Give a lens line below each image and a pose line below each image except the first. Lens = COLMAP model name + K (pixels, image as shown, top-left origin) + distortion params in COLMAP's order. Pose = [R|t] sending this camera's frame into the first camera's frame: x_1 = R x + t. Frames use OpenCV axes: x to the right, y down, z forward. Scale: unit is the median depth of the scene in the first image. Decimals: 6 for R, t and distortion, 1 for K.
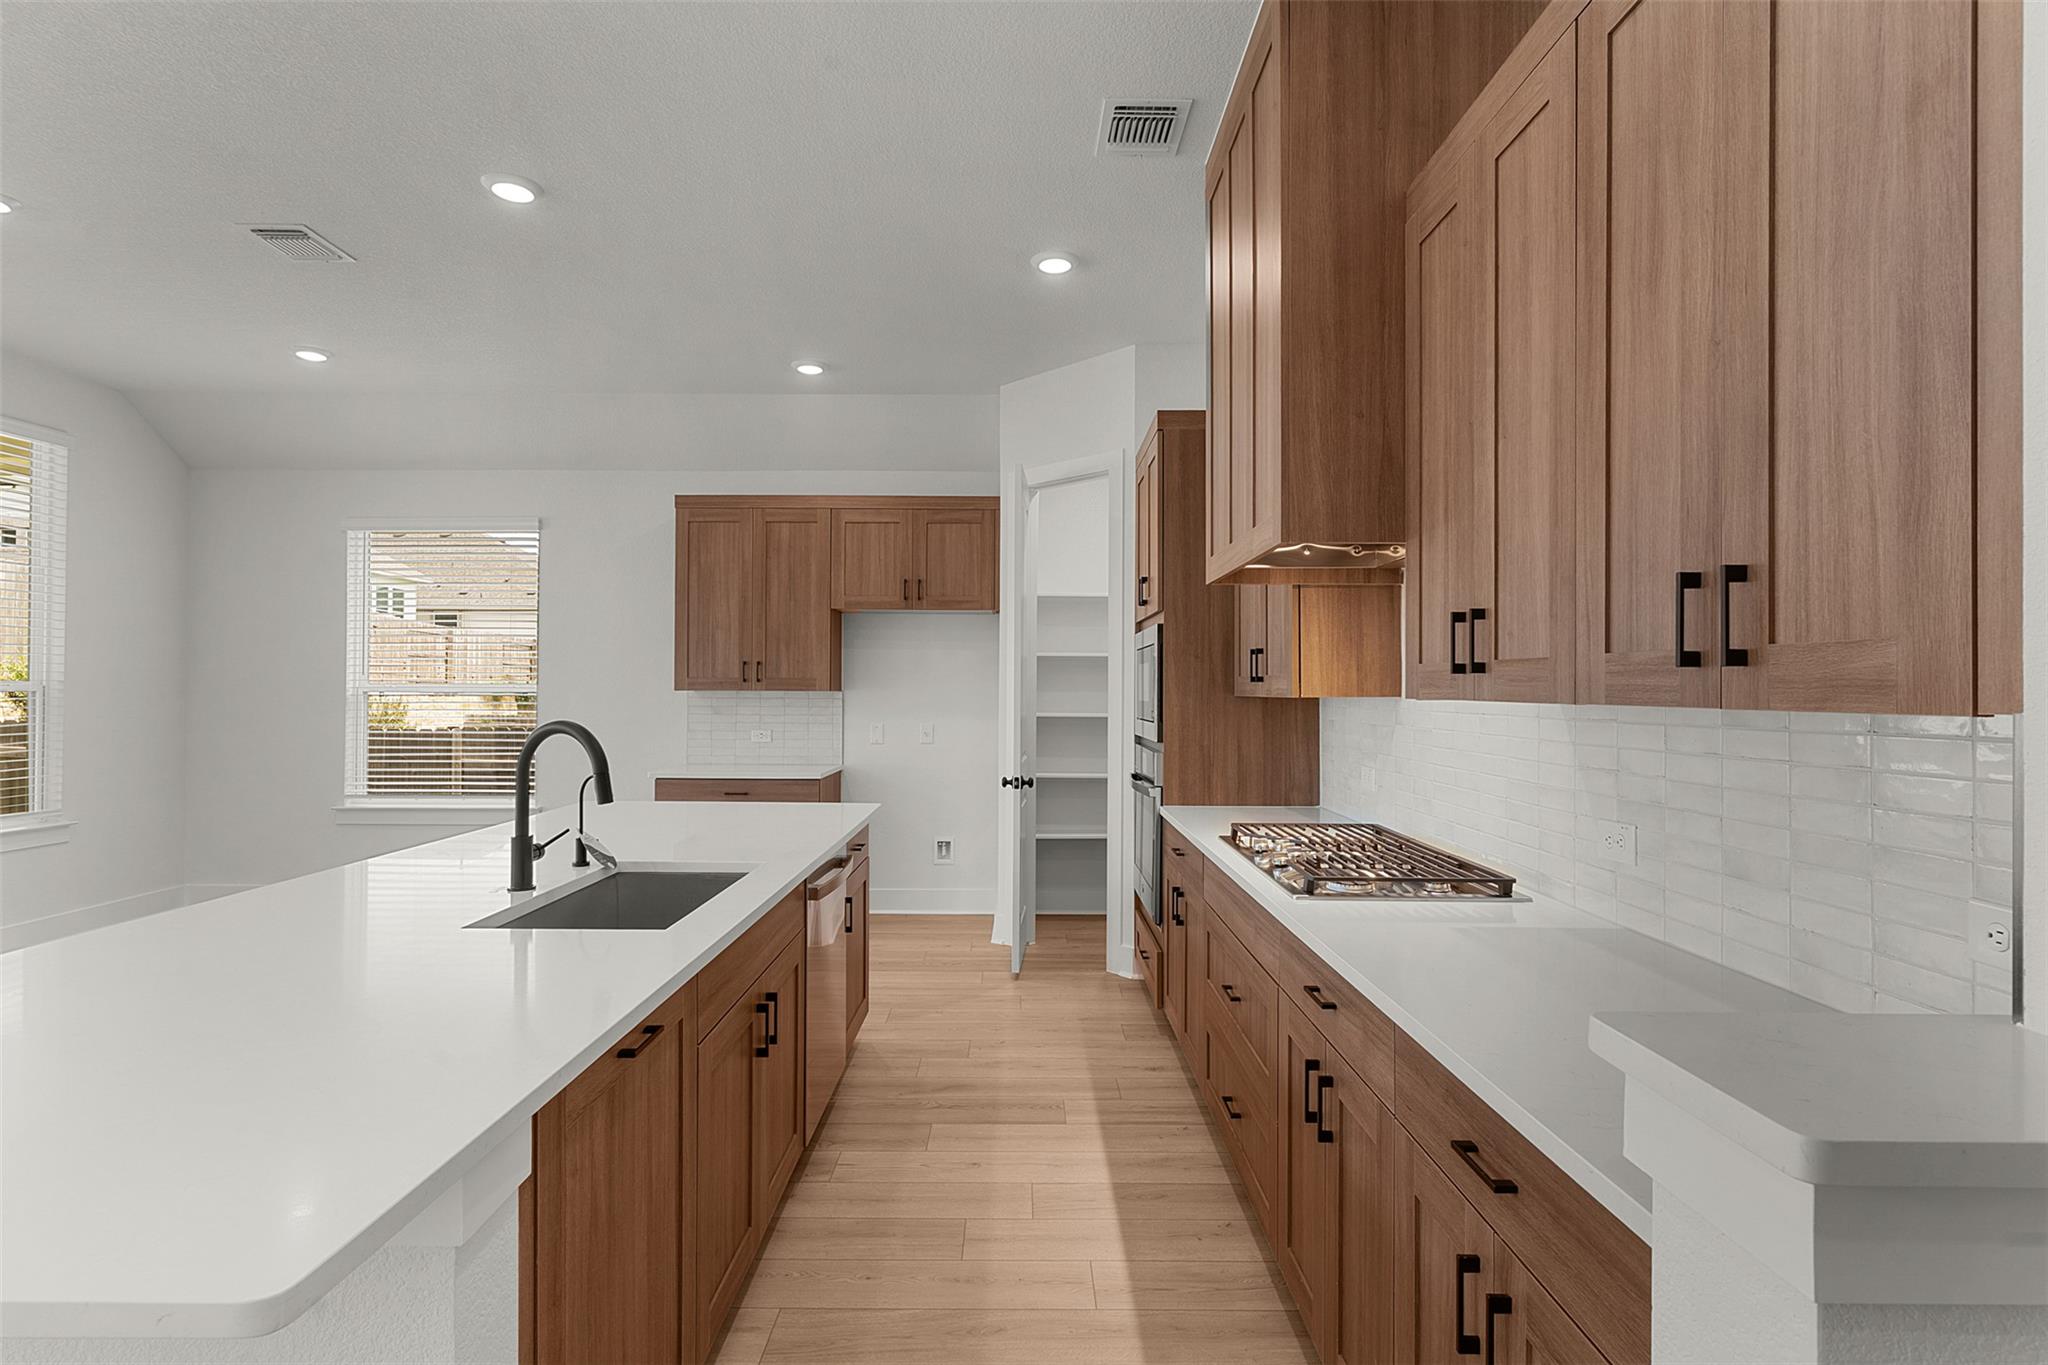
lens RADIAL K [[1001.0, 0, 1023.7], [0, 1001.0, 685.4], [0, 0, 1]] dist [0.001617, -0.000117]
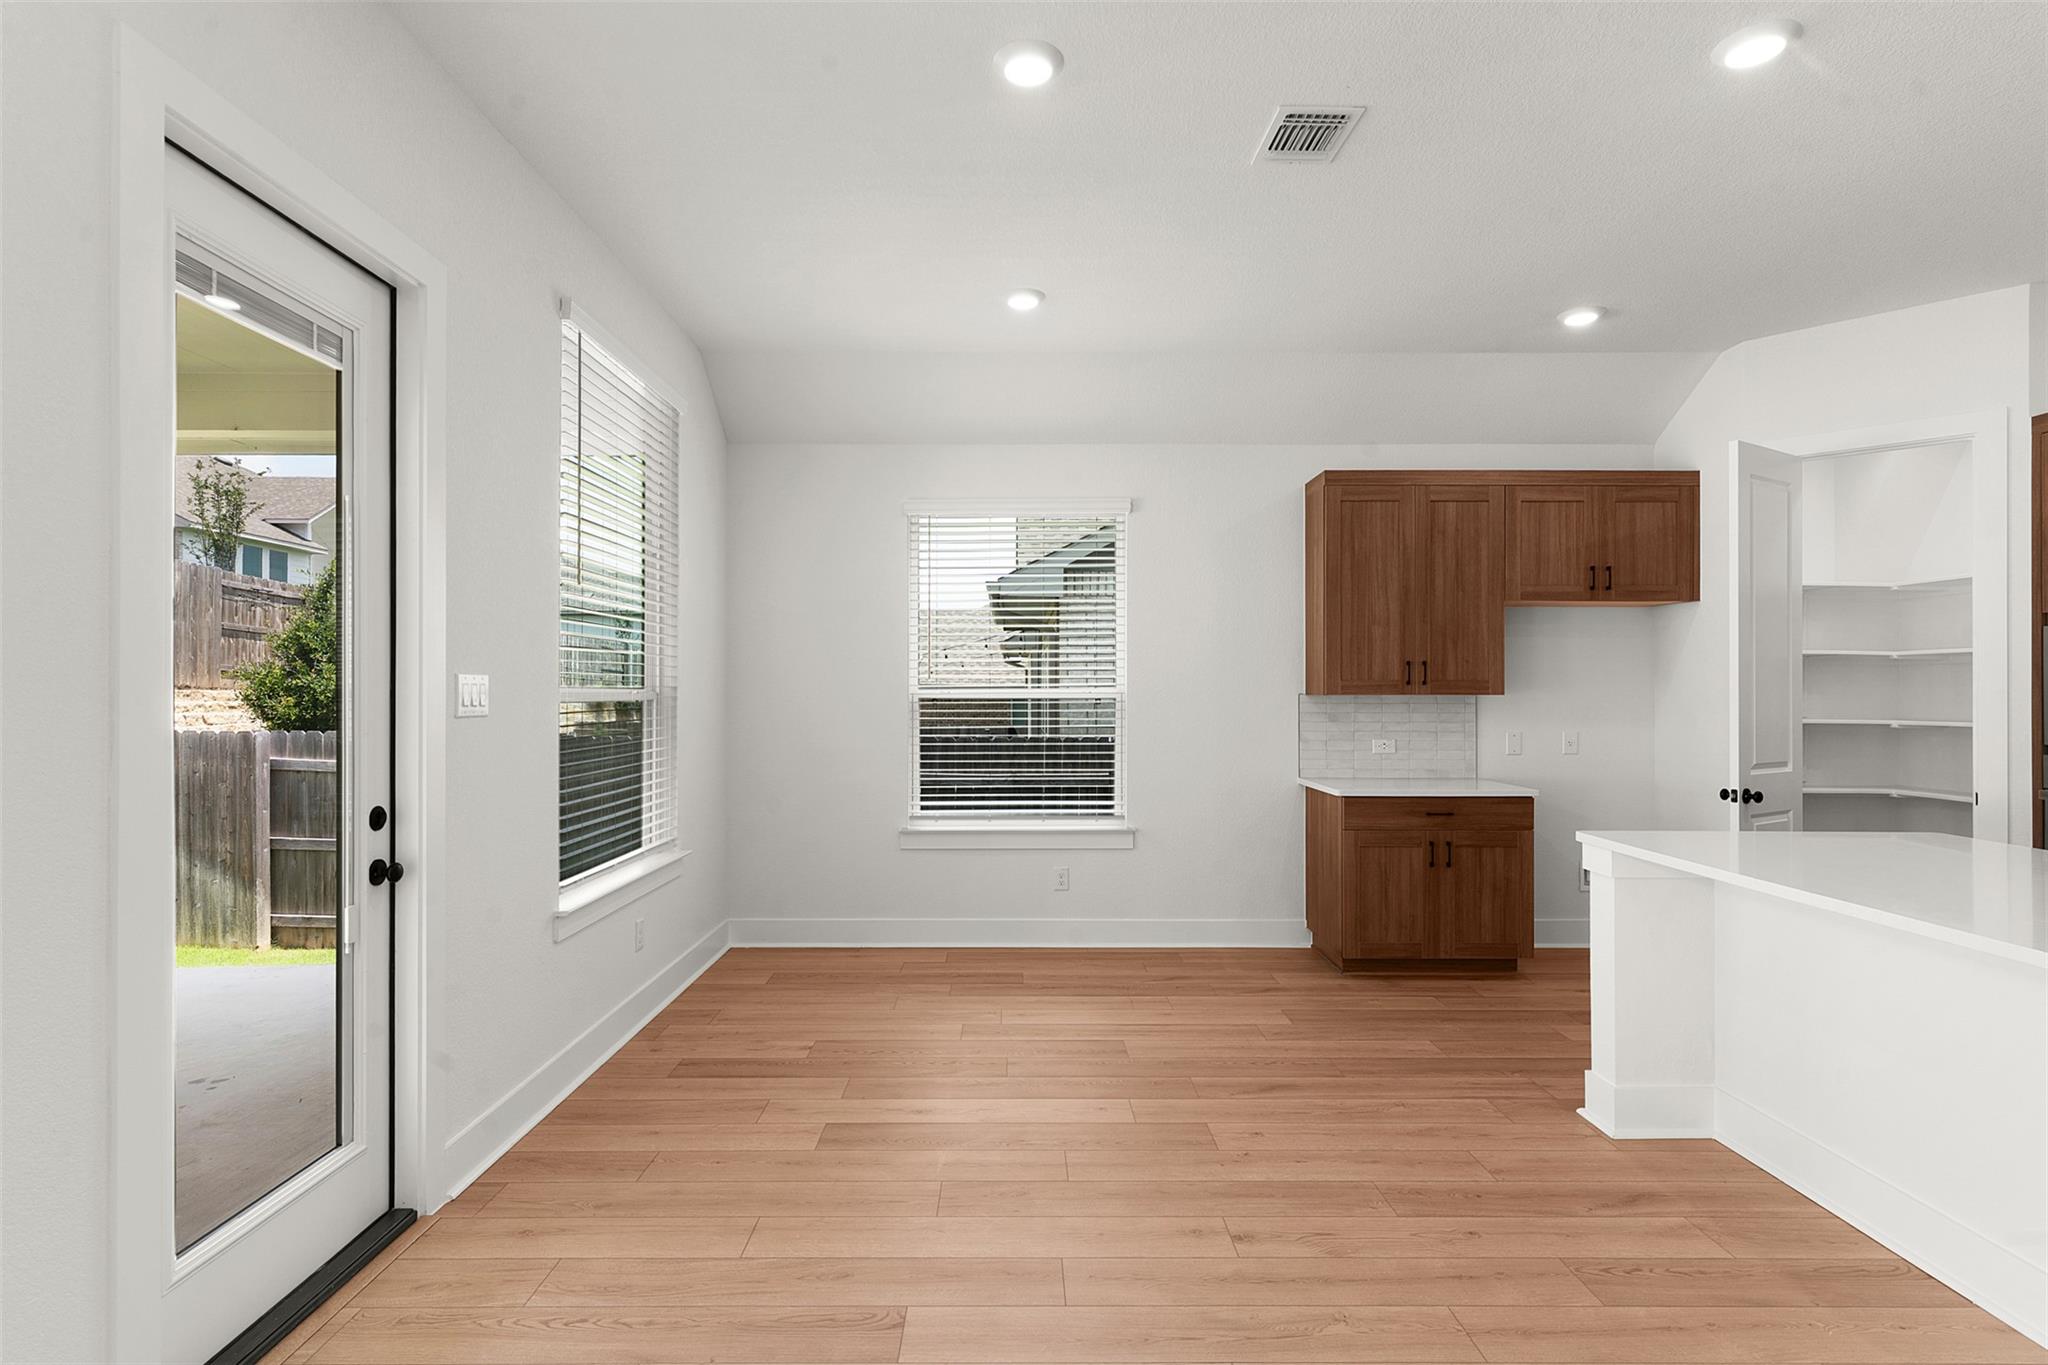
lens RADIAL K [[1001.0, 0, 1018.5], [0, 1001.0, 687.6], [0, 0, 1]] dist [0.001617, -0.000117]
pose [[0.999982, -0.003360, 0.005066, -0.619826], [0.003362, 0.999994, -0.000384, -0.001889], [-0.005064, 0.000401, 0.999987, 0.131571]]
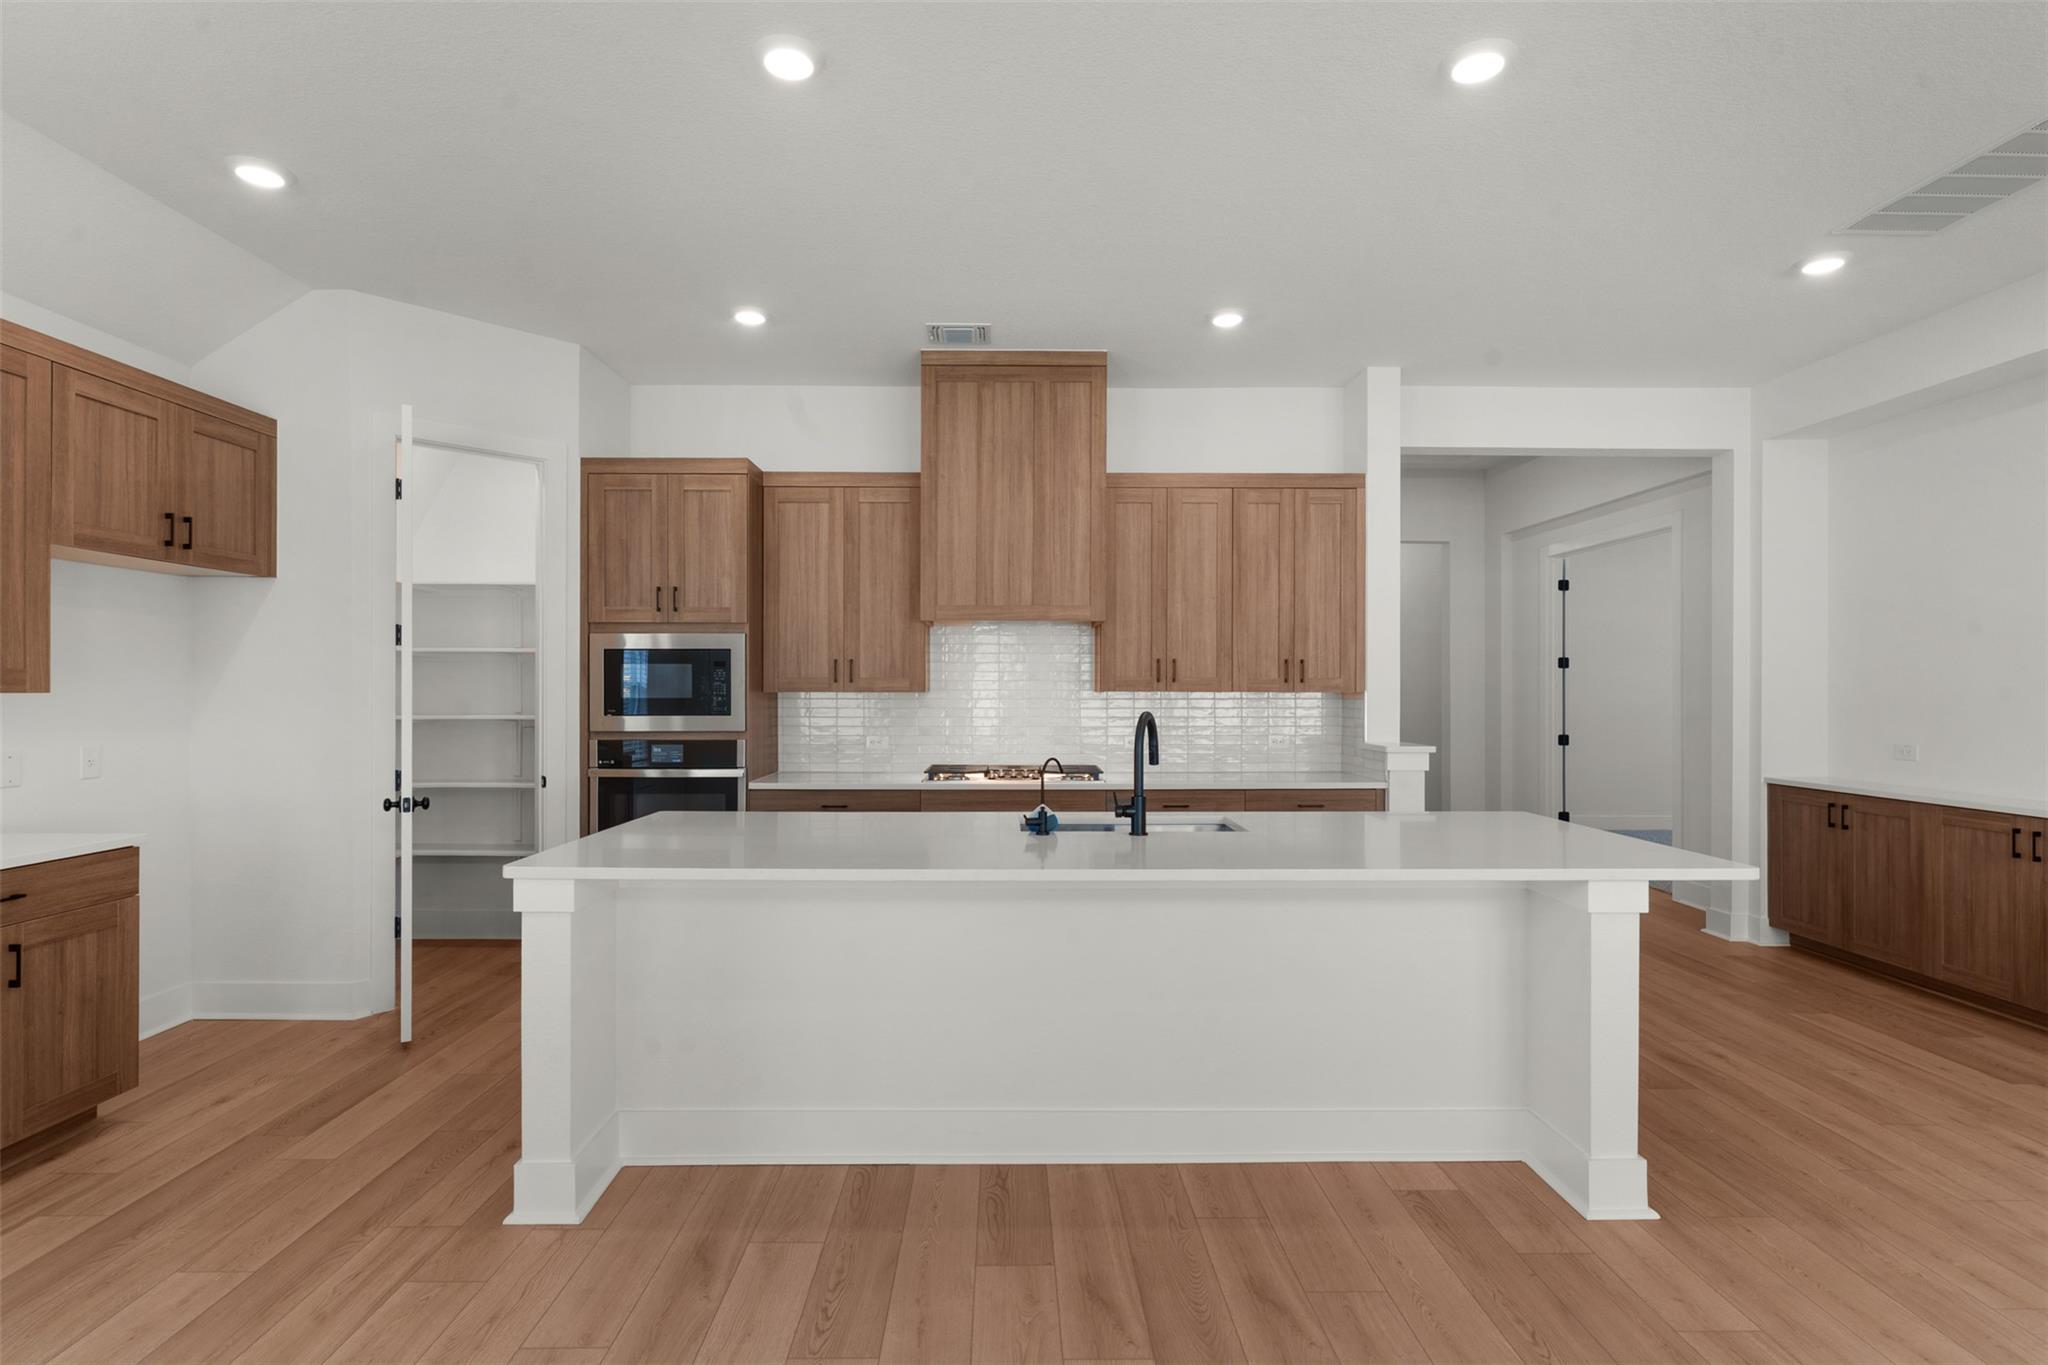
lens RADIAL K [[1001.0, 0, 1020.4], [0, 1001.0, 684.5], [0, 0, 1]] dist [0.001617, -0.000117]
pose [[-0.013759, -0.002635, 0.999902, -0.750260], [-0.006604, 0.999975, 0.002545, -0.003921], [-0.999884, -0.006568, -0.013776, 0.473893]]
